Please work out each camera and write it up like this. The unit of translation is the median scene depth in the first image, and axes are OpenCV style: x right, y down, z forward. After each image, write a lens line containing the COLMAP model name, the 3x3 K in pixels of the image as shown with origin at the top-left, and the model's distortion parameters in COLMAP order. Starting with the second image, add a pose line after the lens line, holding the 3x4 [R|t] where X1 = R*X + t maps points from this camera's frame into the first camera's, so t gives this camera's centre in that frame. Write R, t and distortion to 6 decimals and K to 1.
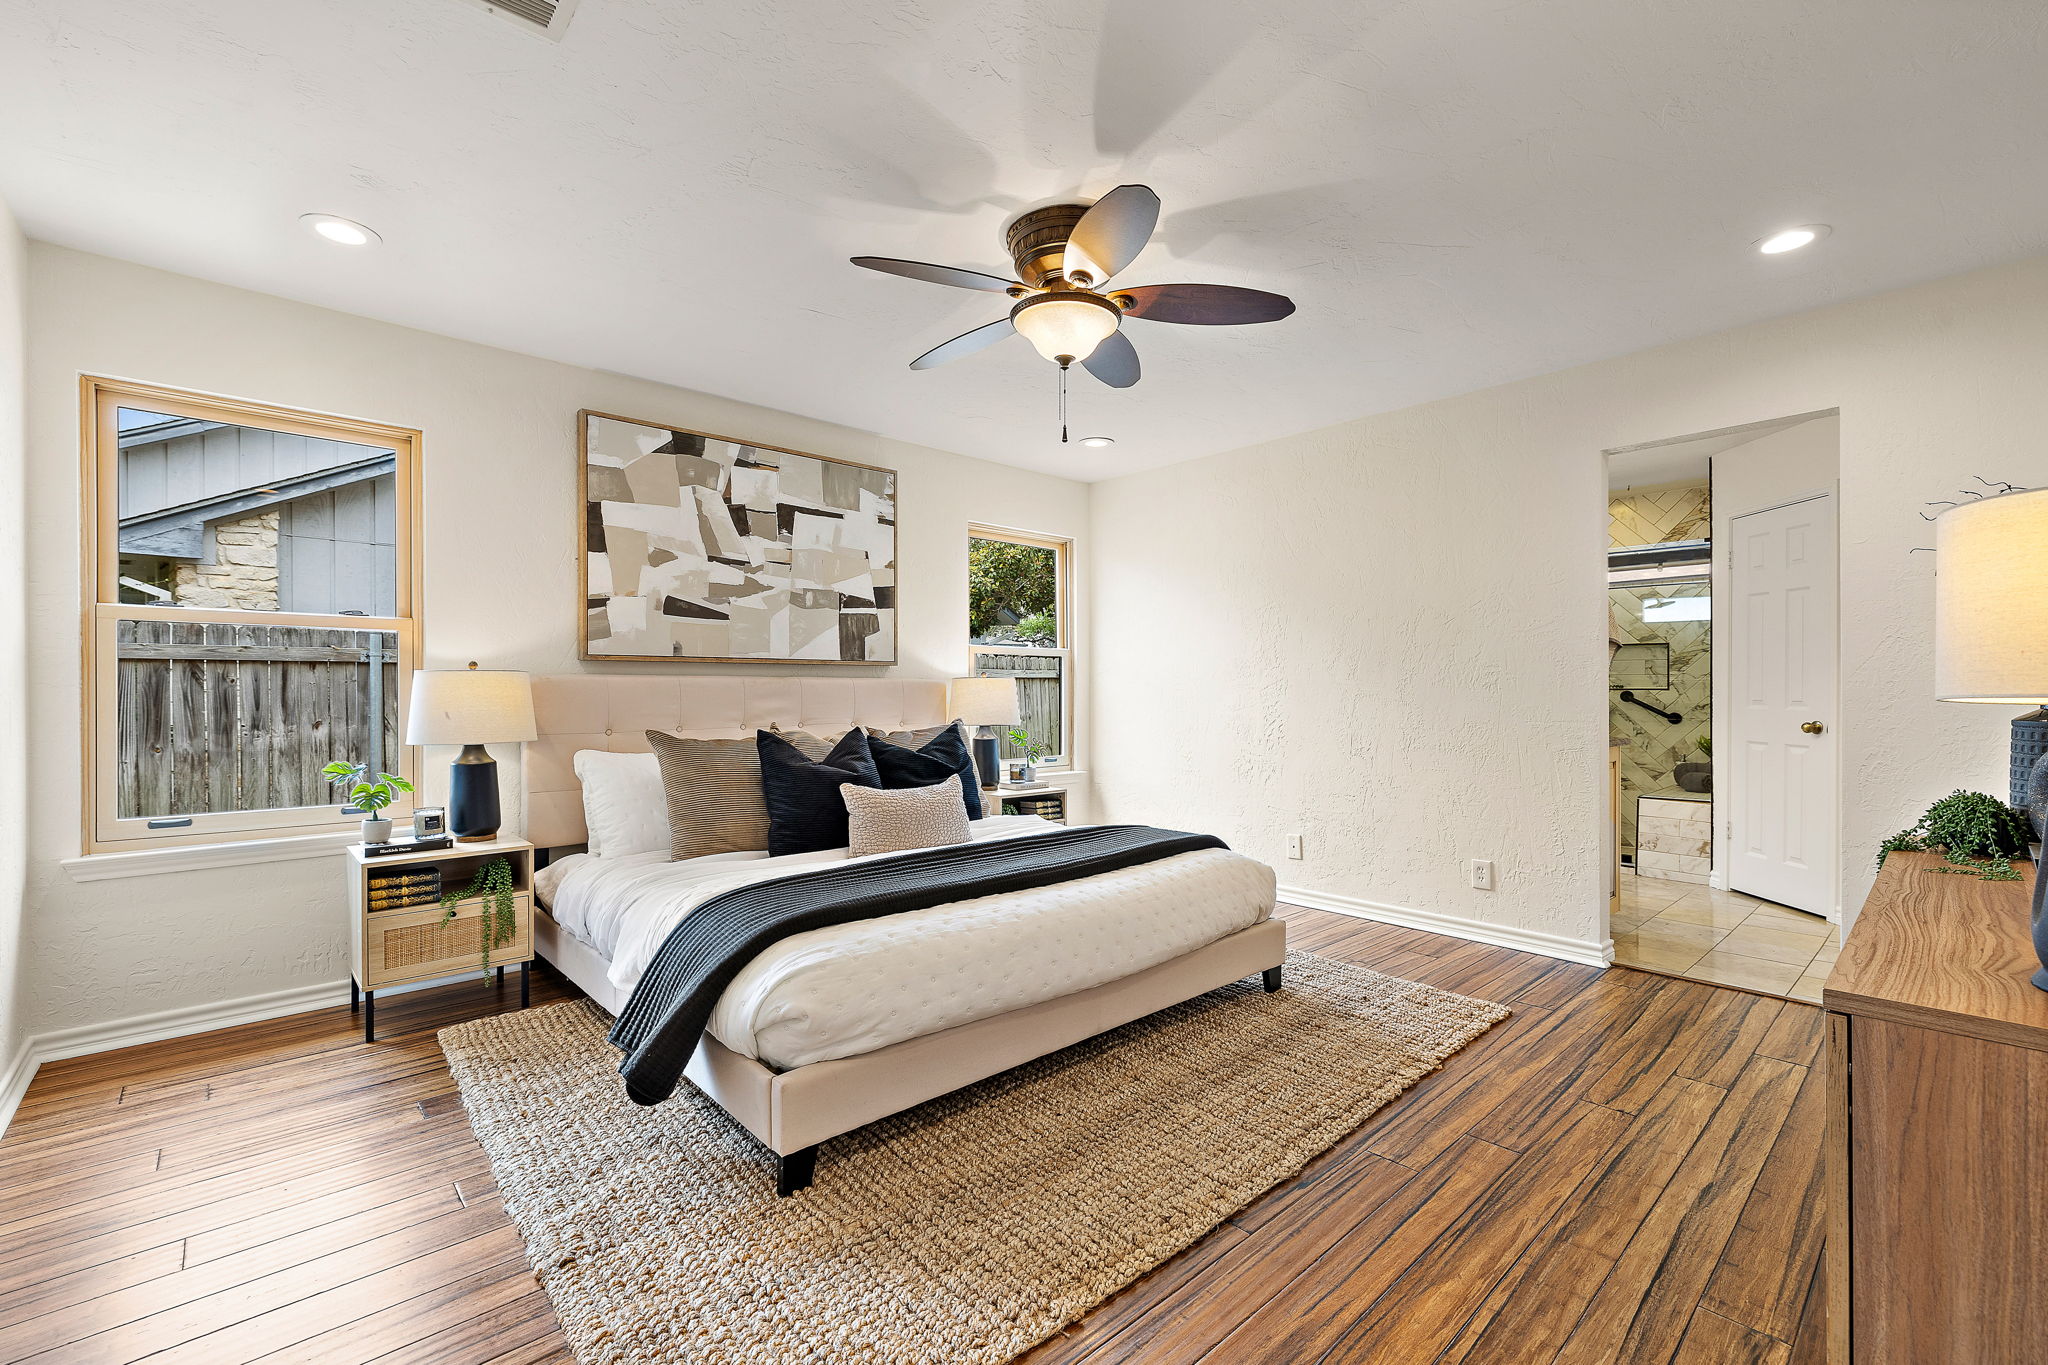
lens RADIAL K [[870.0, 0, 1018.8], [0, 870.0, 693.7], [0, 0, 1]] dist [0.001577, 0.000079]
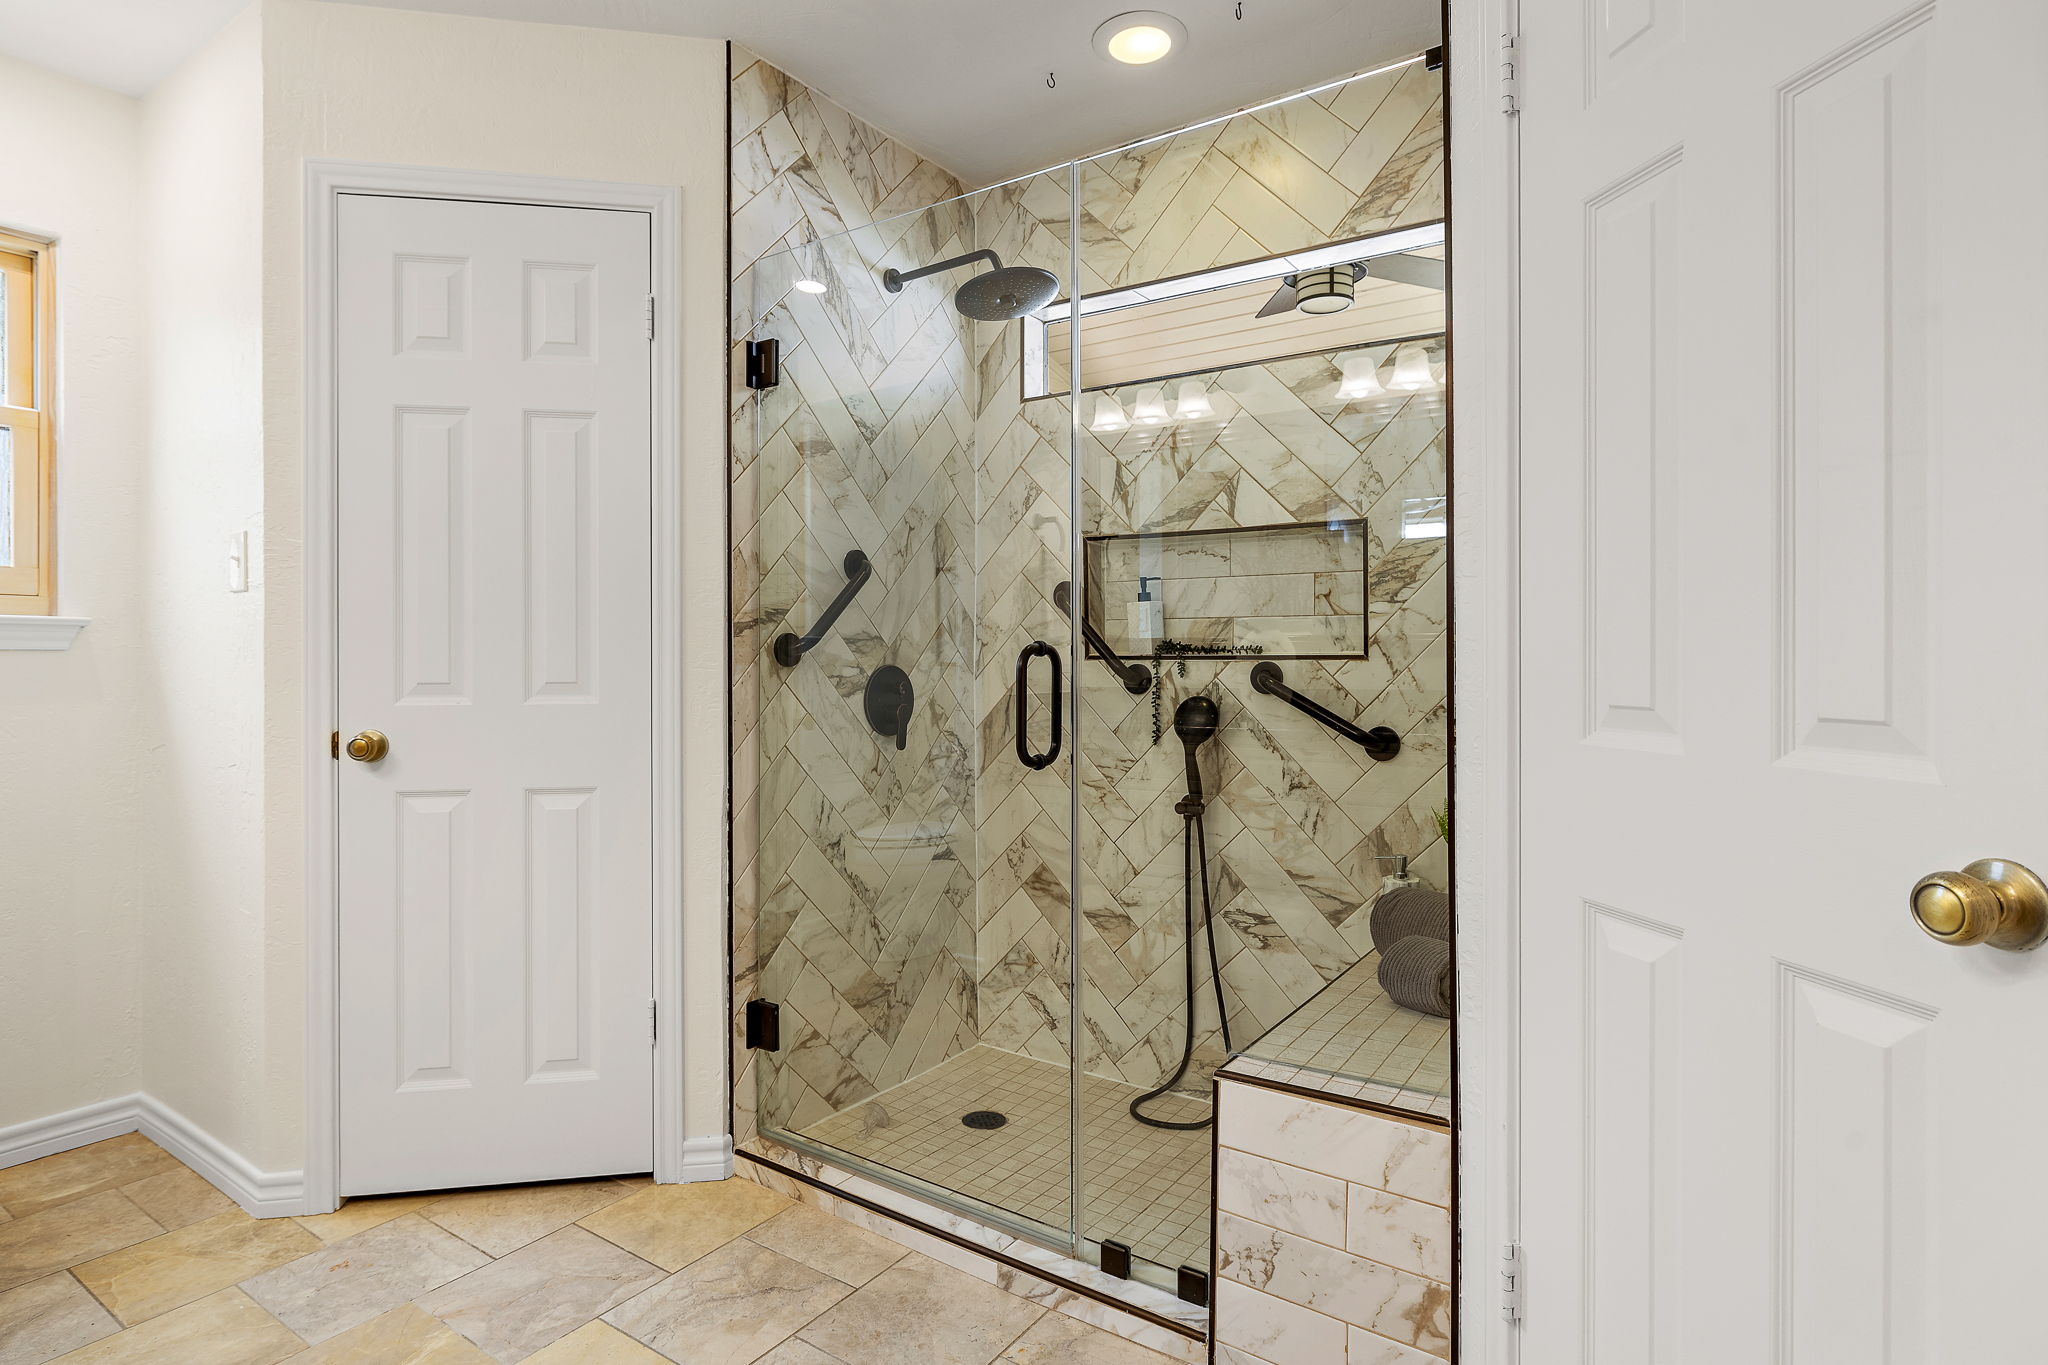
lens RADIAL K [[1050.3, 0, 1026.8], [0, 1050.3, 667.9], [0, 0, 1]] dist [0.001323, 0.000177]
pose [[0.971620, -0.002899, 0.236531, 0.524214], [0.002068, 0.999991, 0.003762, -0.002780], [-0.236540, -0.003166, 0.971617, 0.638684]]
